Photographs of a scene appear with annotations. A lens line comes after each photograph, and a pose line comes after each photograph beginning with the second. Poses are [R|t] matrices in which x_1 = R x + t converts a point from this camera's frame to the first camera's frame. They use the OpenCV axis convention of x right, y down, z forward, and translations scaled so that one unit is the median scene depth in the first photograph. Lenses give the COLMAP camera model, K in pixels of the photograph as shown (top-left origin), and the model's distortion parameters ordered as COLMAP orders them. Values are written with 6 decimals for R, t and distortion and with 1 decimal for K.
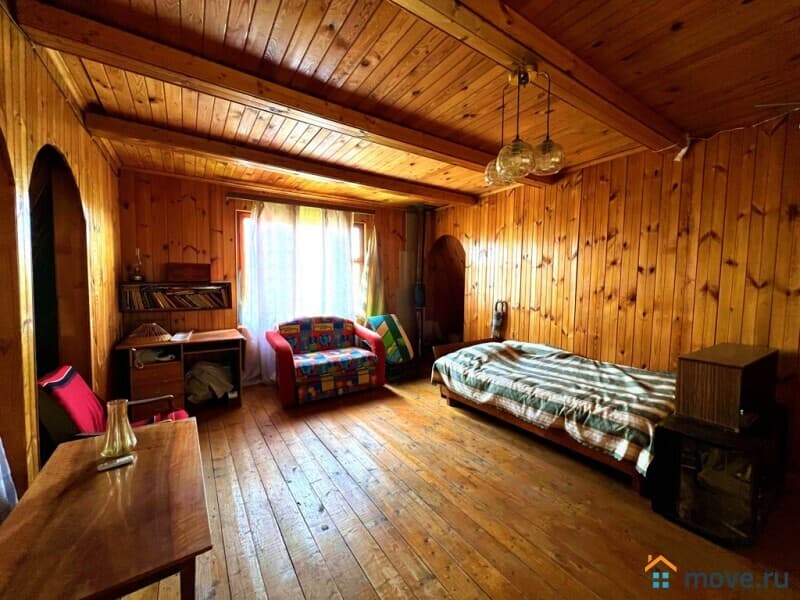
lens RADIAL K [[320.2, 0, 398.8], [0, 320.2, 298.2], [0, 0, 1]] dist [-0.003309, 0.000471]
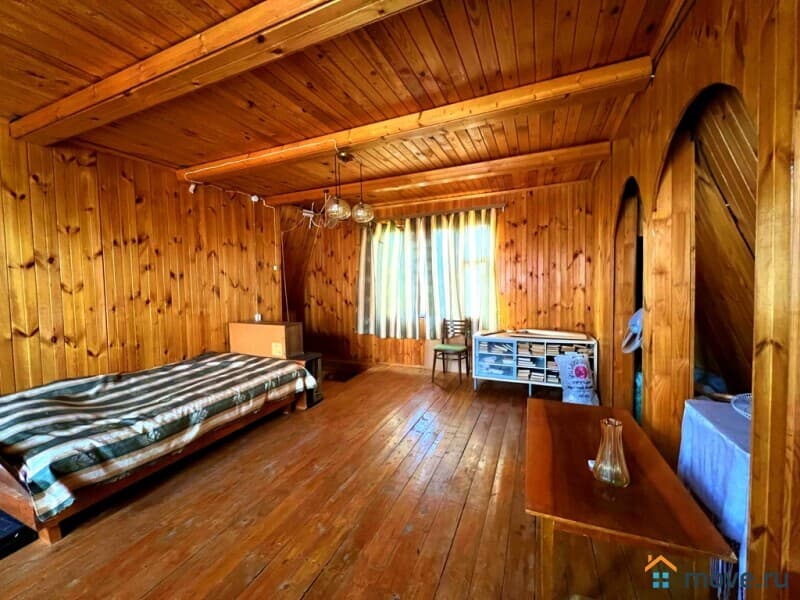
lens RADIAL K [[320.2, 0, 398.8], [0, 320.2, 298.2], [0, 0, 1]] dist [-0.003309, 0.000471]
pose [[-0.543988, -0.042895, 0.837996, -0.493864], [0.059312, 0.994229, 0.089394, -0.047756], [-0.836994, 0.098333, -0.538305, 0.731295]]
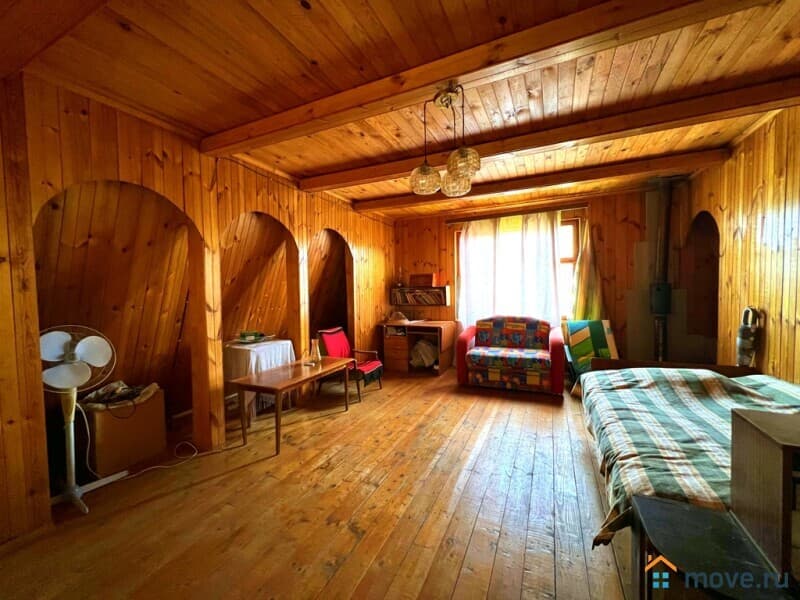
lens RADIAL K [[320.2, 0, 398.8], [0, 320.2, 298.2], [0, 0, 1]] dist [-0.003309, 0.000471]
pose [[0.520159, 0.012034, -0.853985, 0.544333], [-0.020471, 0.999789, 0.001620, 0.003025], [0.853824, 0.016639, 0.520296, 0.120681]]
